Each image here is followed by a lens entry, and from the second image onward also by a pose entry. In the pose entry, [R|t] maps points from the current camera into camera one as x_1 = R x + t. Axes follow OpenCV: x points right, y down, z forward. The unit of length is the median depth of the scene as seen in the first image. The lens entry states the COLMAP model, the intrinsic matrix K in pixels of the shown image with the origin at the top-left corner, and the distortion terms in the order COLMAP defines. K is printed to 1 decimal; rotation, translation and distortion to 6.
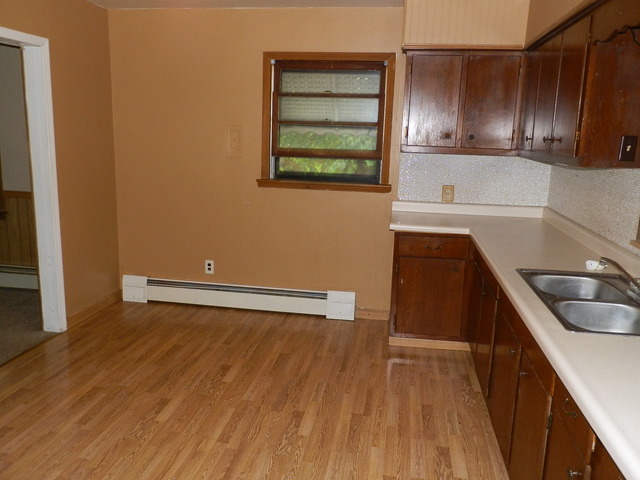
lens RADIAL K [[526.9, 0, 318.5], [0, 526.9, 240.4], [0, 0, 1]] dist [-0.017251, 0.026885]
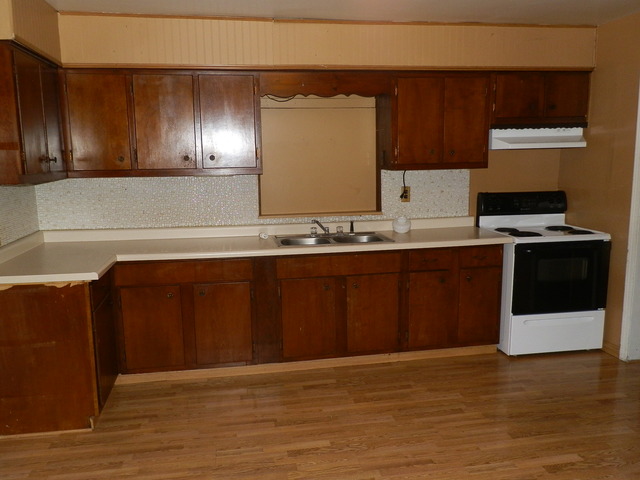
lens RADIAL K [[526.9, 0, 318.6], [0, 526.9, 239.1], [0, 0, 1]] dist [-0.017251, 0.026885]
pose [[-0.323398, -0.182682, 0.928462, -0.782209], [0.186148, 0.949733, 0.251705, -0.244520], [-0.927773, 0.254232, -0.273136, 1.011086]]
